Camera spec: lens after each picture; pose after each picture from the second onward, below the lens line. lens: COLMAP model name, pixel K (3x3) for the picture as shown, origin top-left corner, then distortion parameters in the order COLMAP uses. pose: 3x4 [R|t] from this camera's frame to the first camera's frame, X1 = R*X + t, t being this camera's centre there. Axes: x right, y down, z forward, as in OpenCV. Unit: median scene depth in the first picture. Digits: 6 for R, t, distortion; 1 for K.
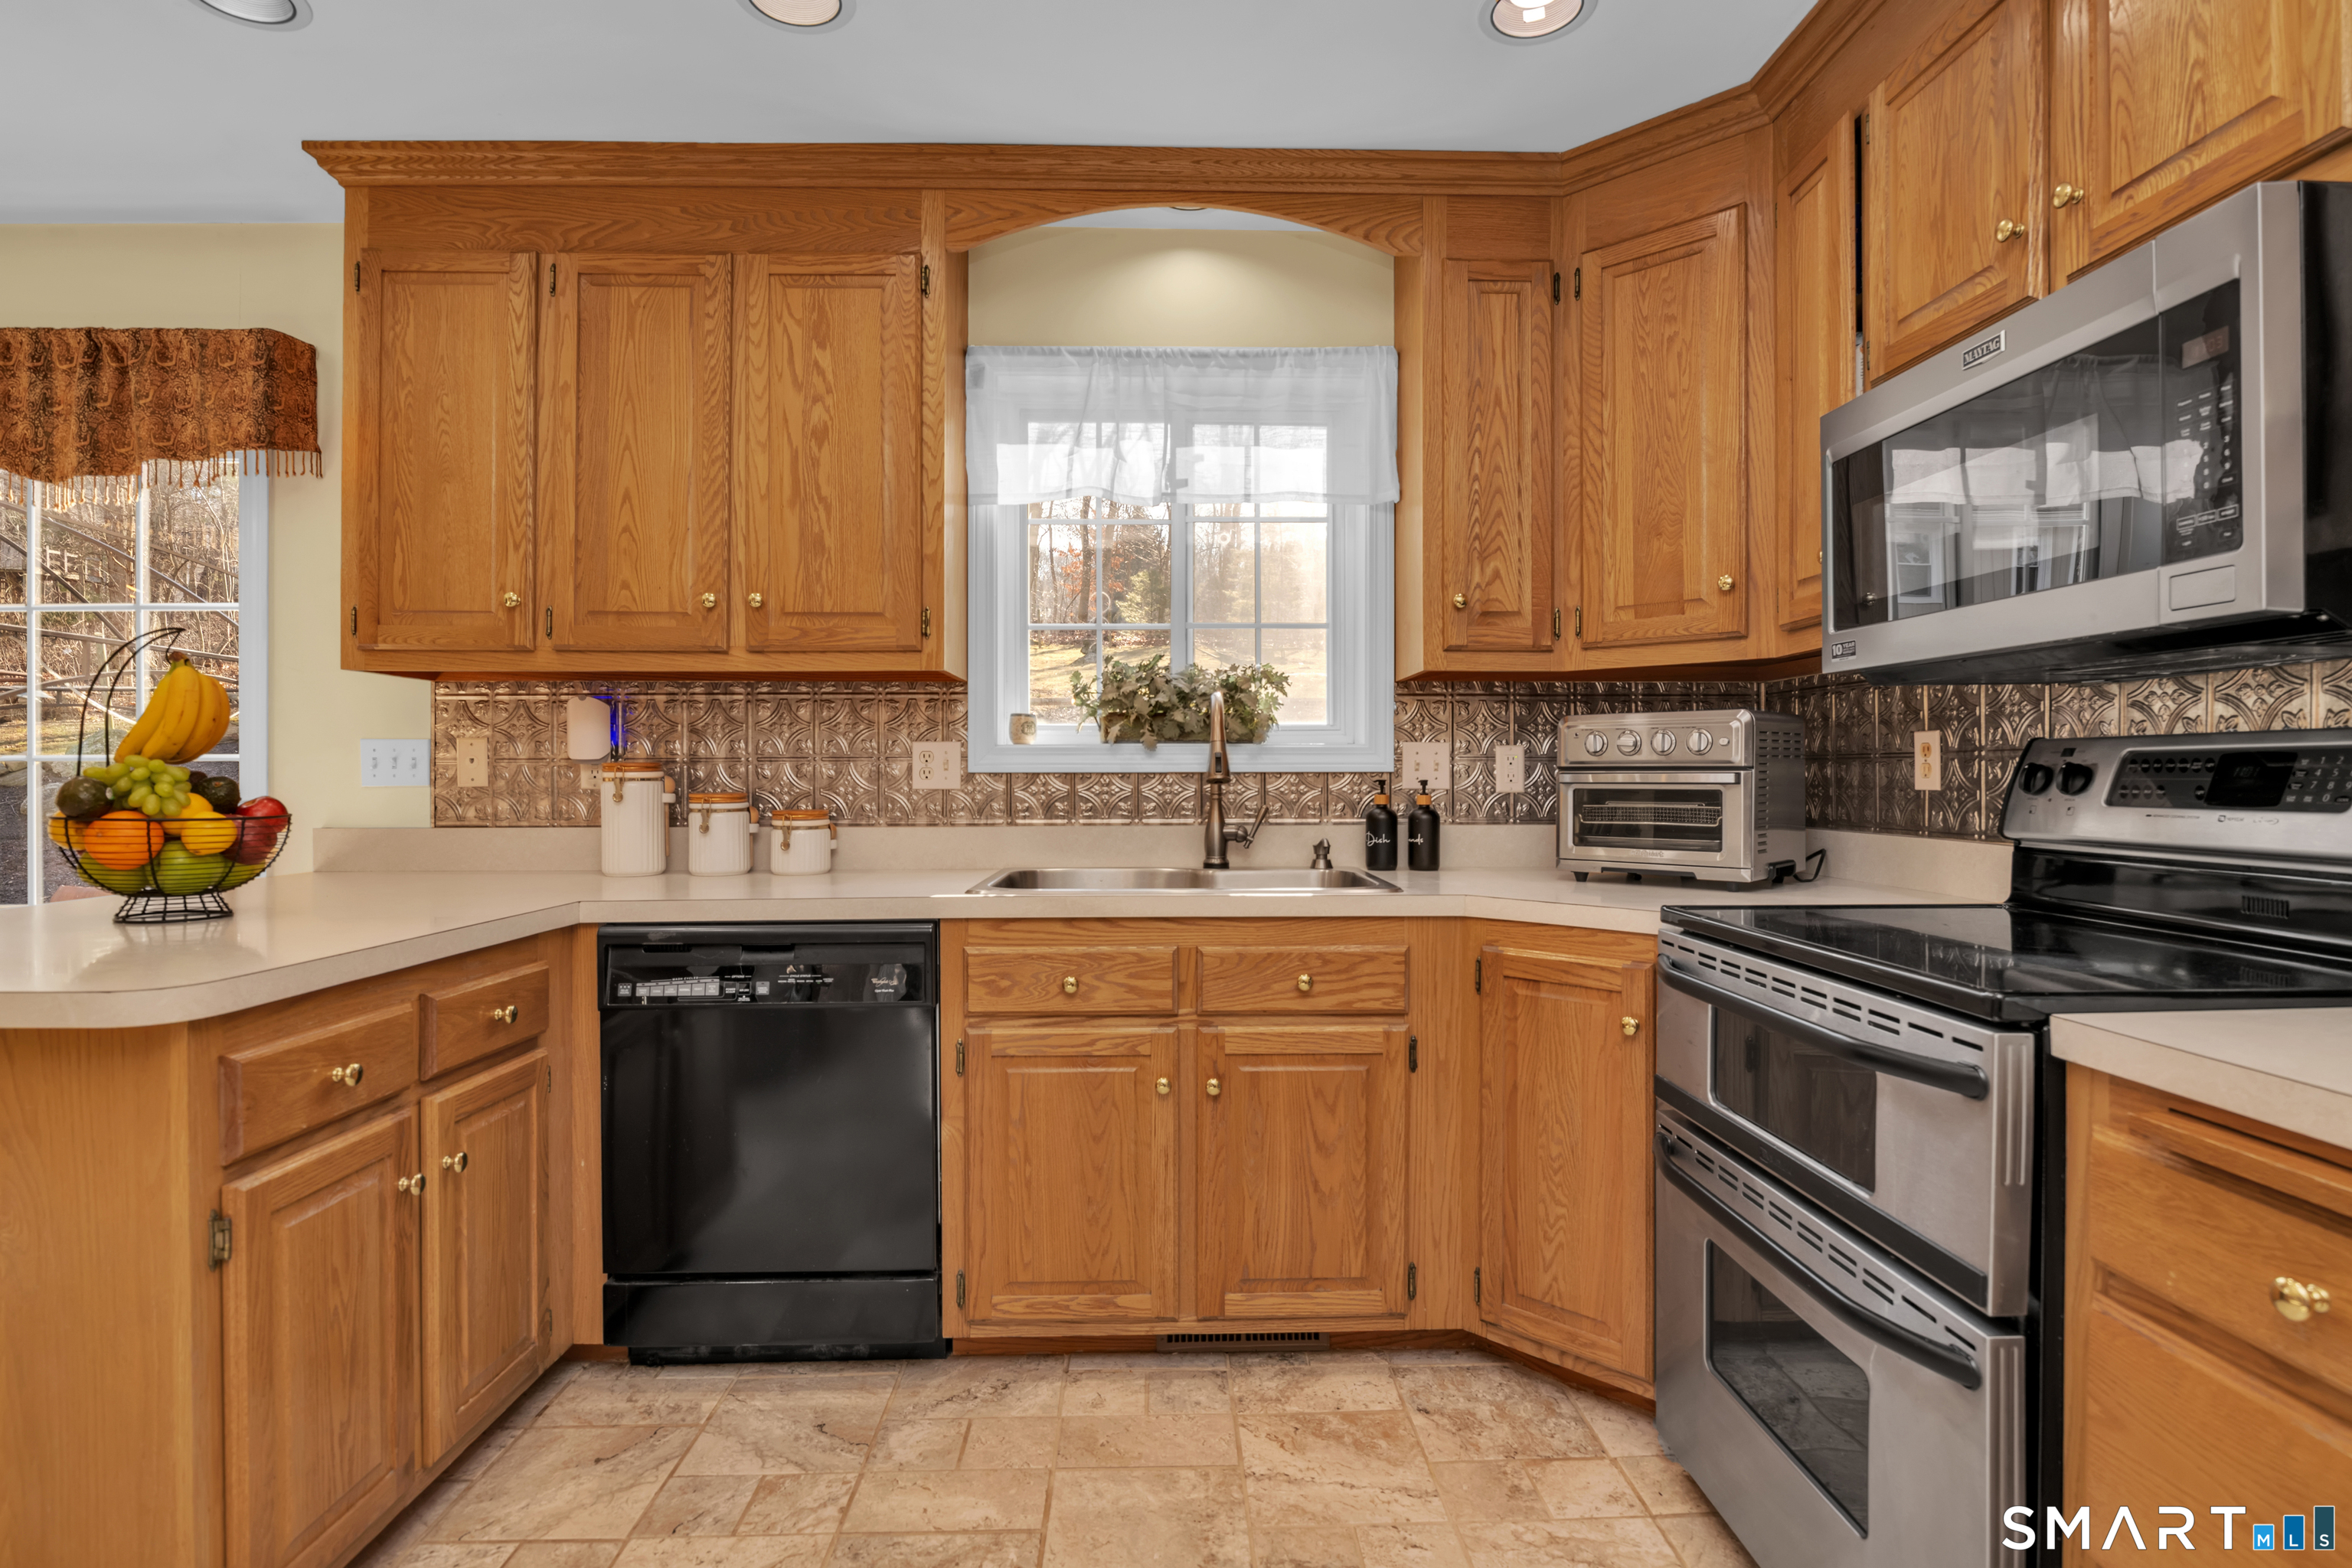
lens RADIAL K [[1162.2, 0, 1196.2], [0, 1162.2, 778.2], [0, 0, 1]] dist [-0.013880, -0.001952]
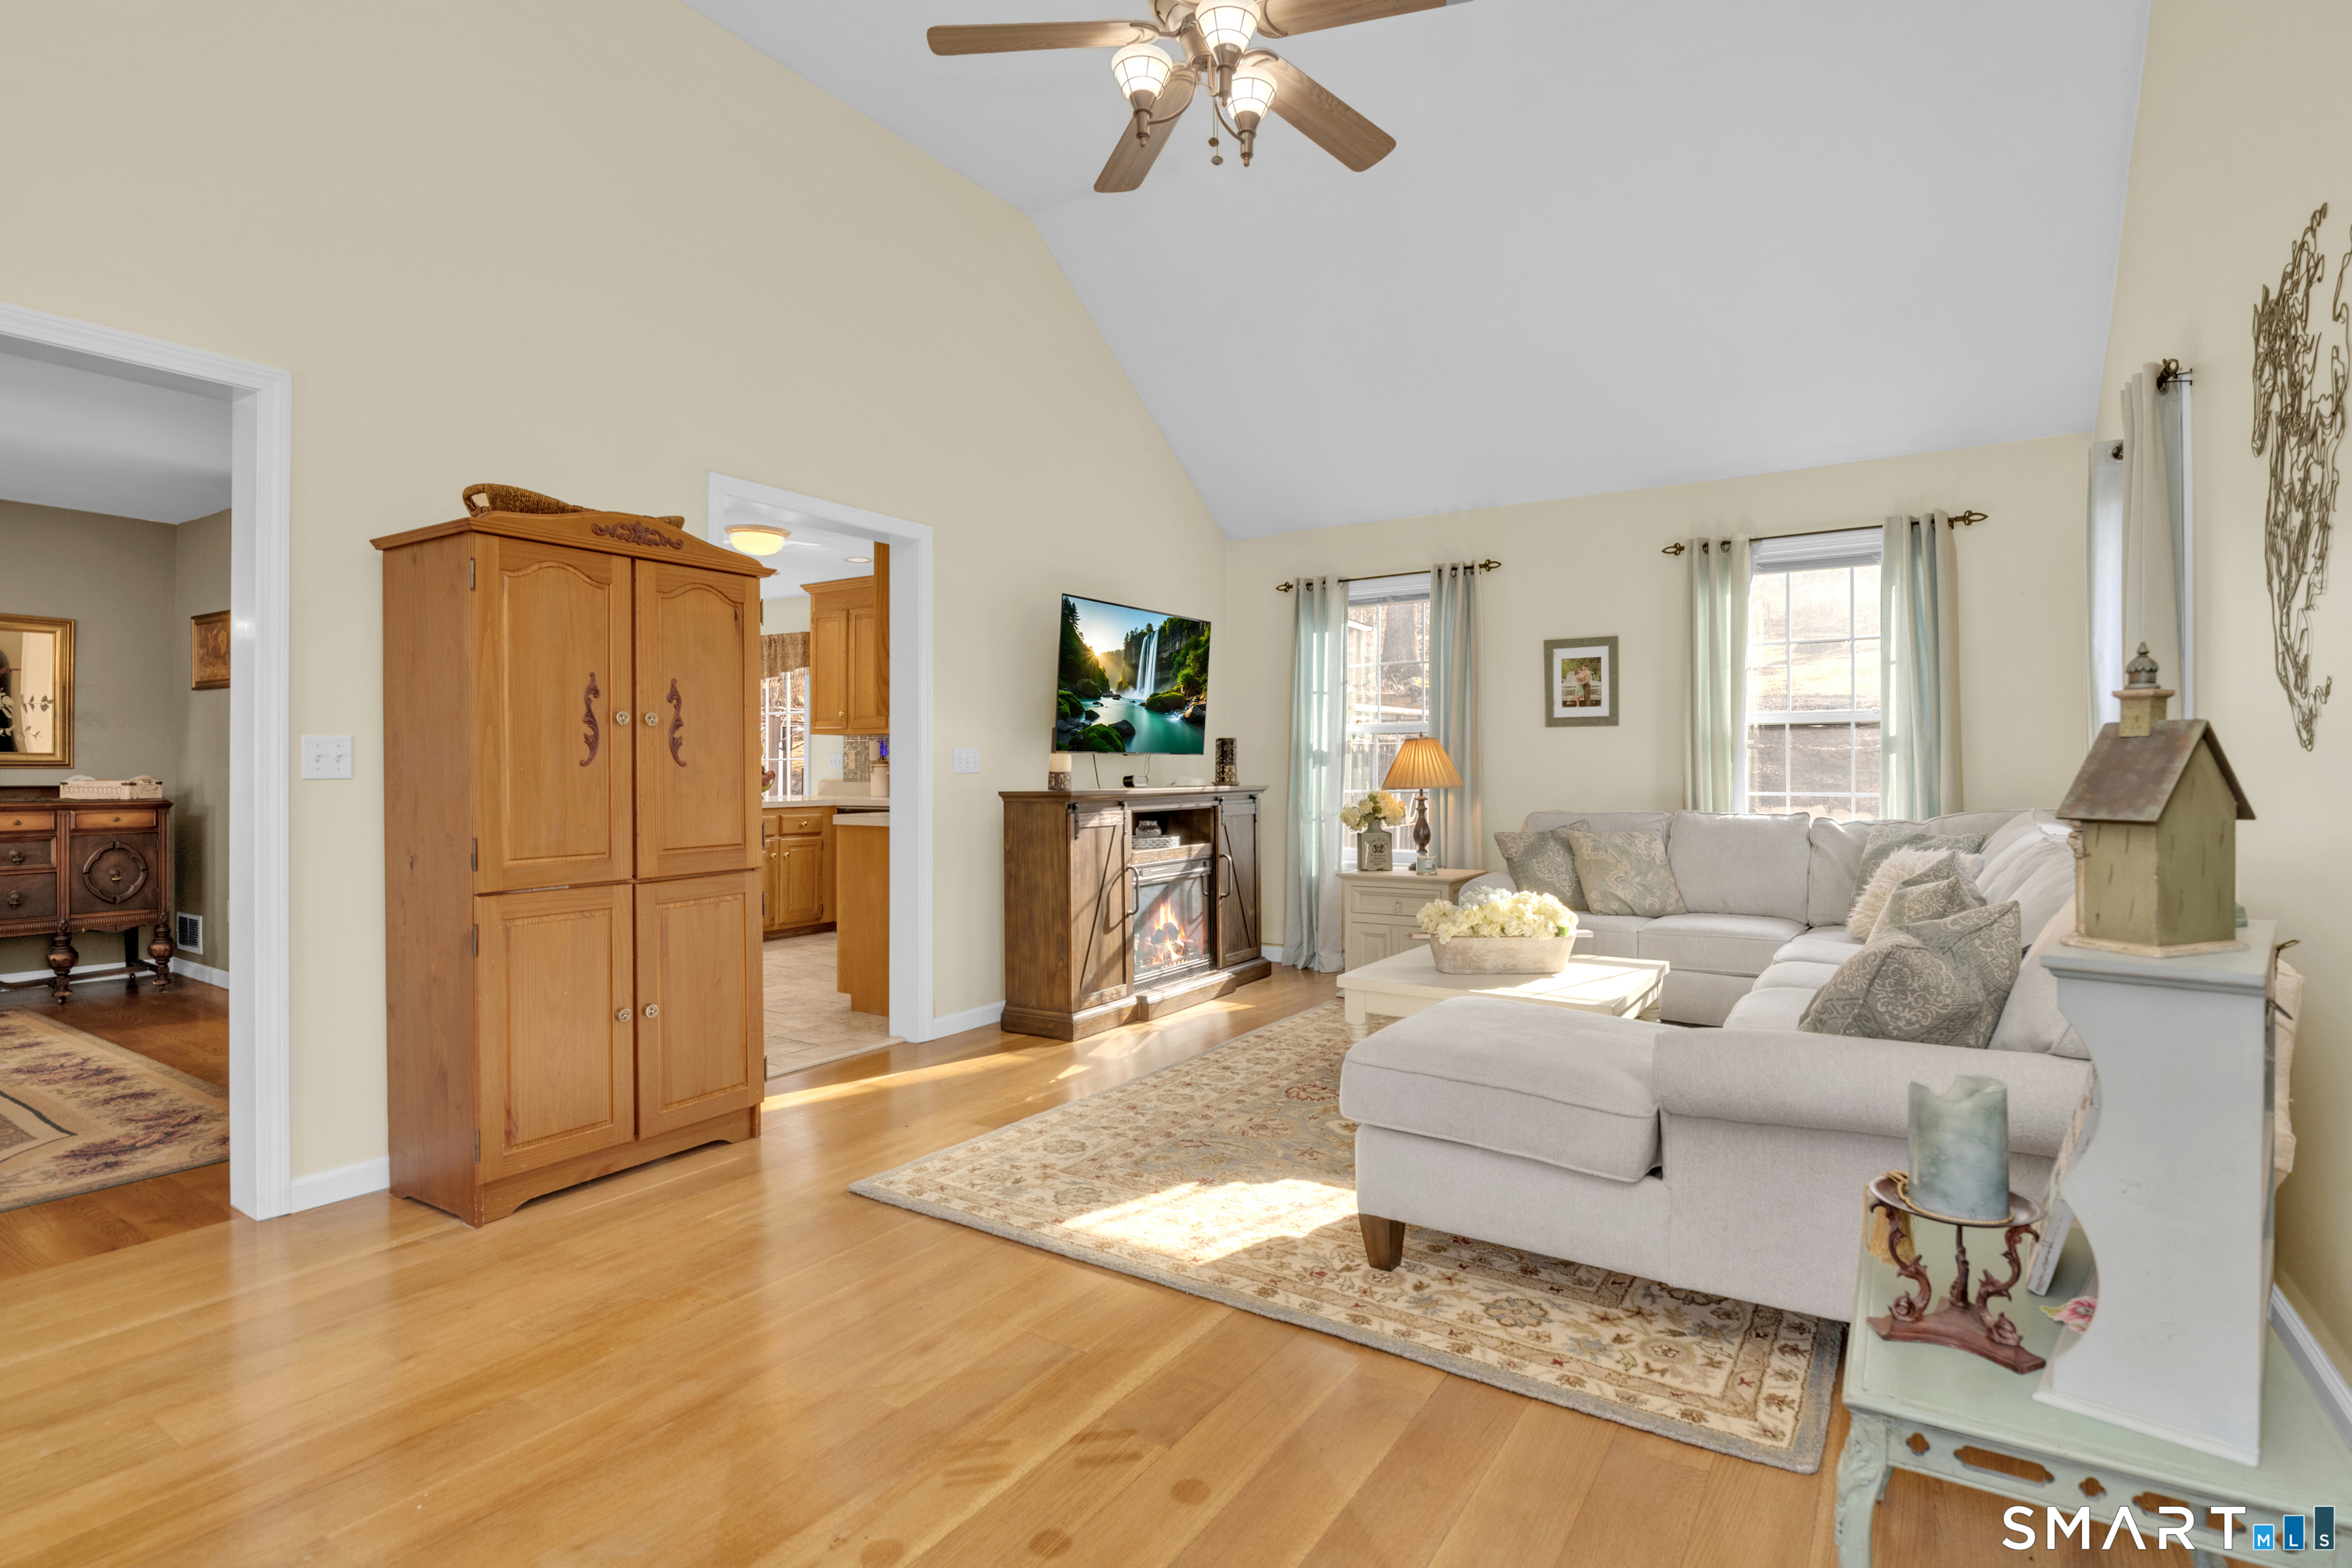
lens RADIAL K [[1143.9, 0, 1180.9], [0, 1143.9, 777.5], [0, 0, 1]] dist [-0.015778, -0.000496]
pose [[0.822917, 0.008377, -0.568100, 2.123783], [-0.004307, 0.999955, 0.008506, 0.000870], [0.568146, -0.004553, 0.822915, -1.190963]]
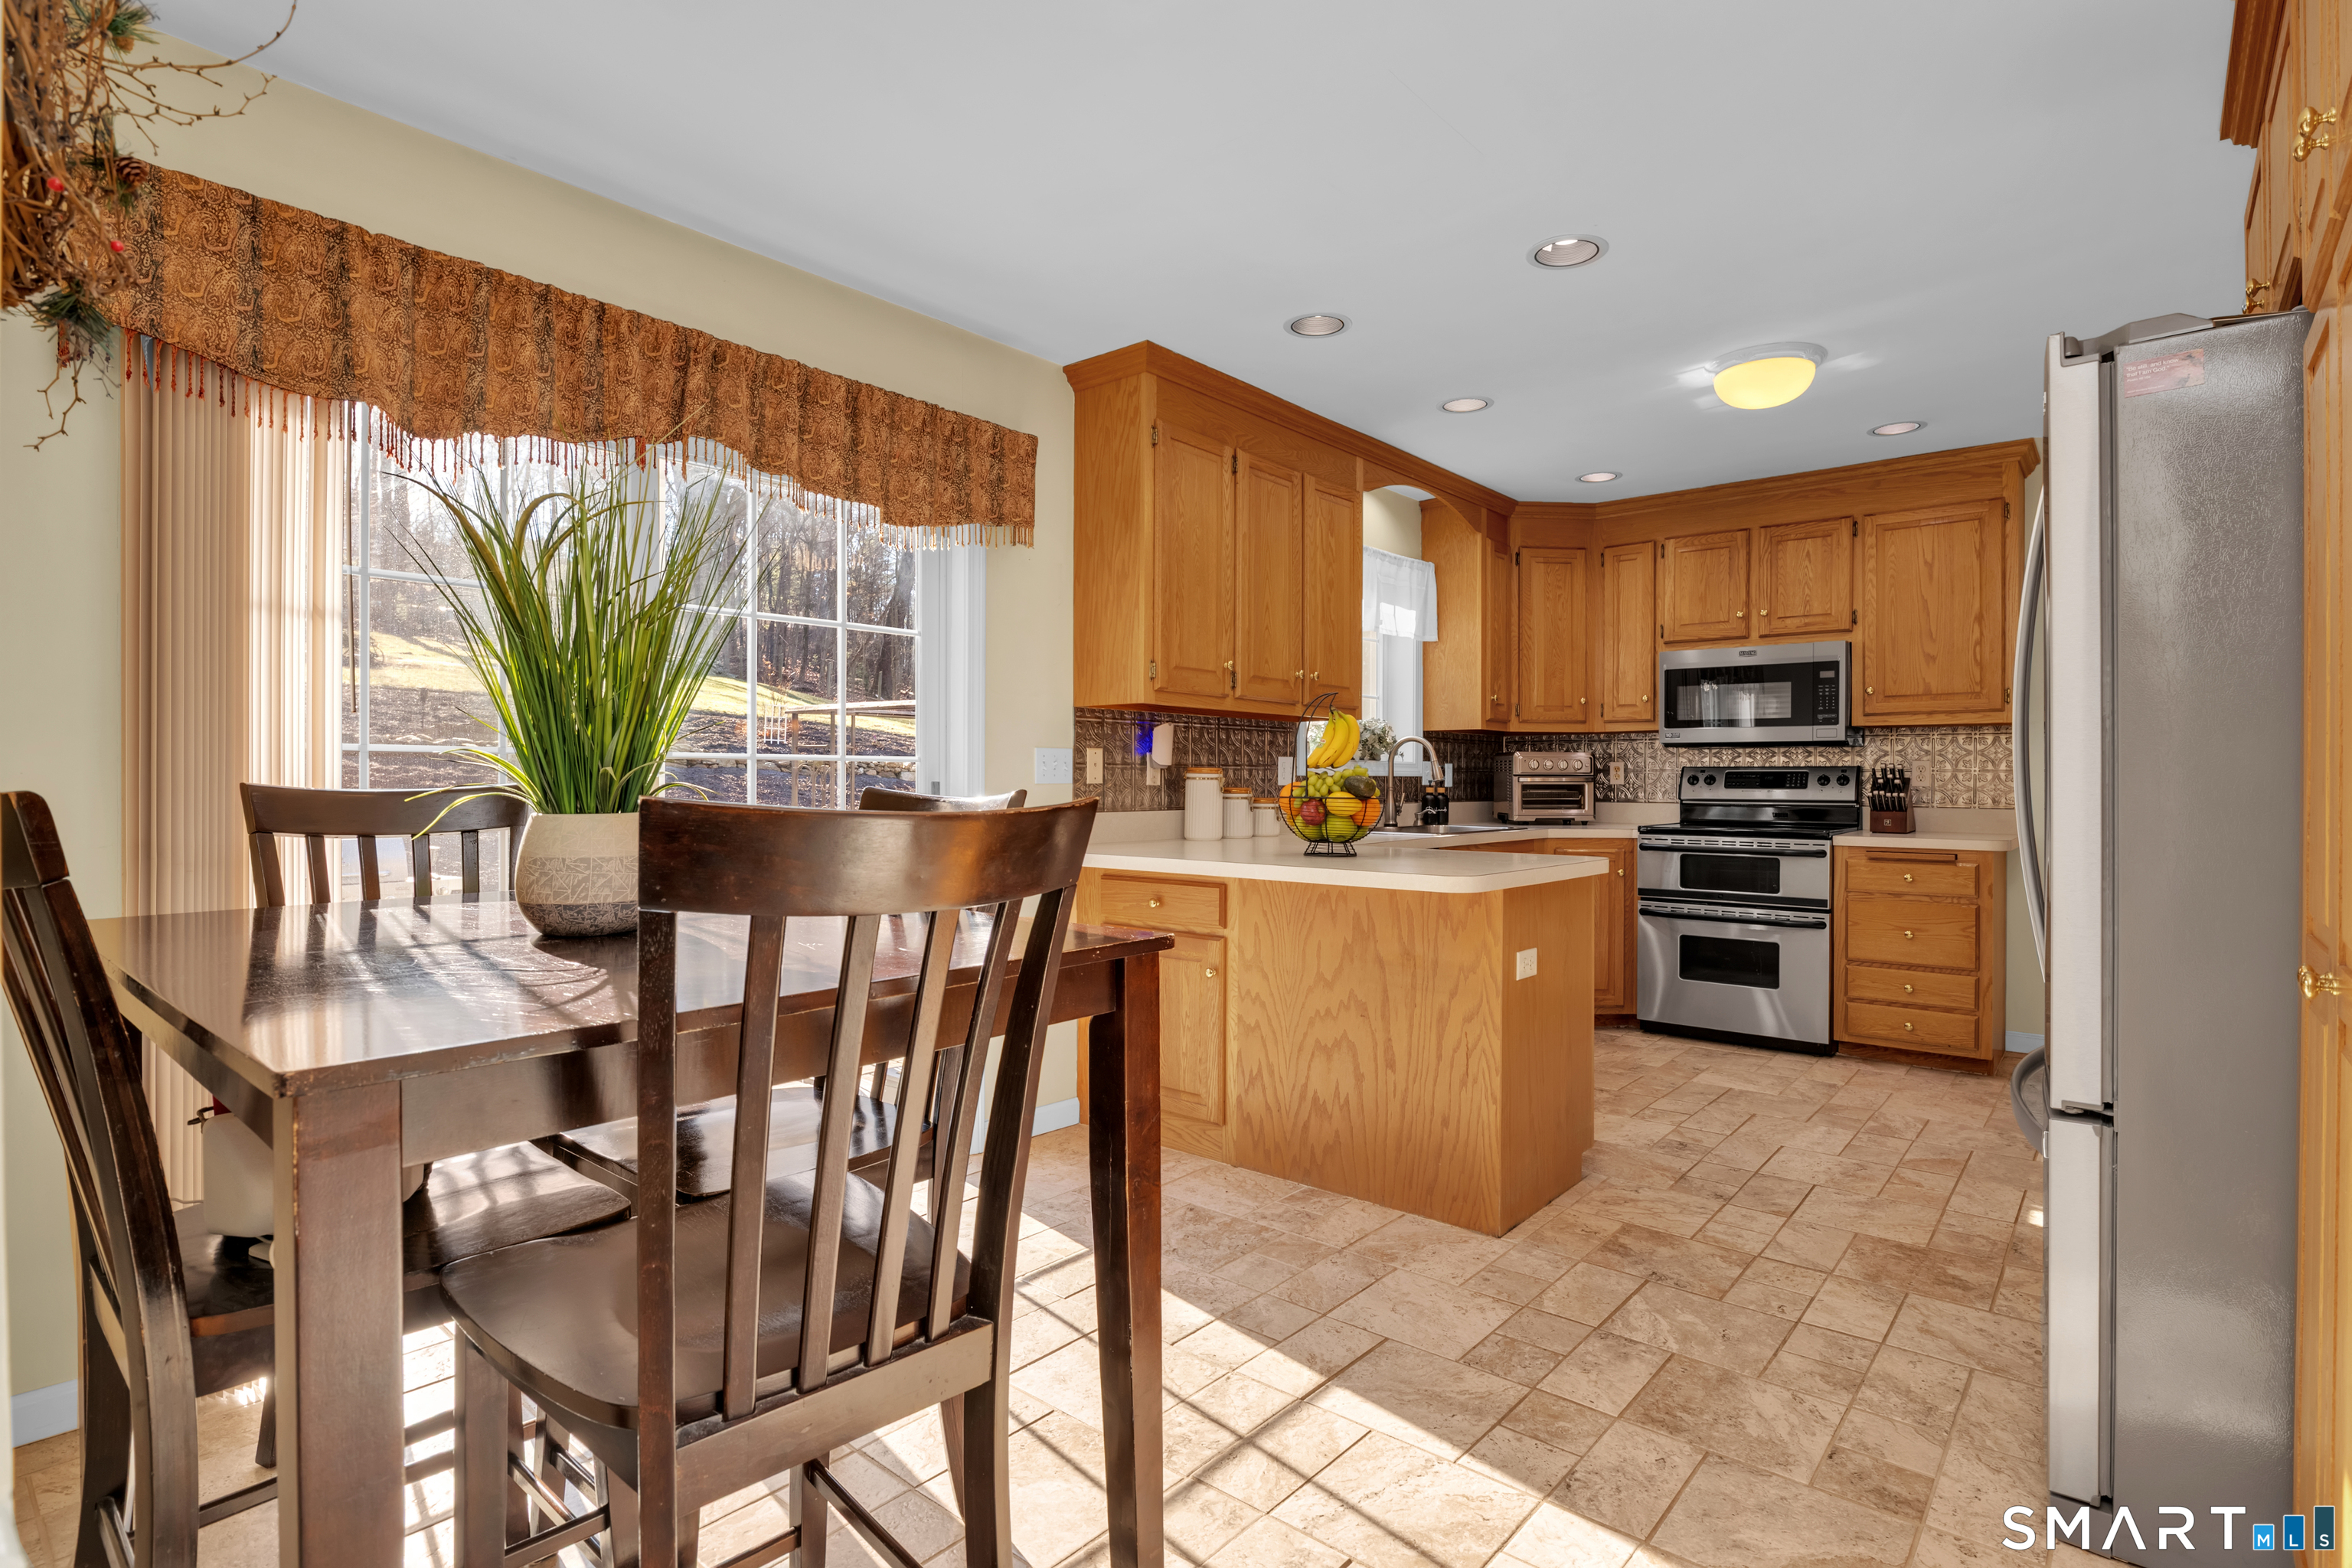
lens RADIAL K [[1162.2, 0, 1196.2], [0, 1162.2, 778.2], [0, 0, 1]] dist [-0.013880, -0.001952]
pose [[0.663957, 0.004084, 0.747760, -1.798711], [-0.002208, 0.999991, -0.003502, 0.006731], [-0.747768, 0.000674, 0.663960, -0.029298]]
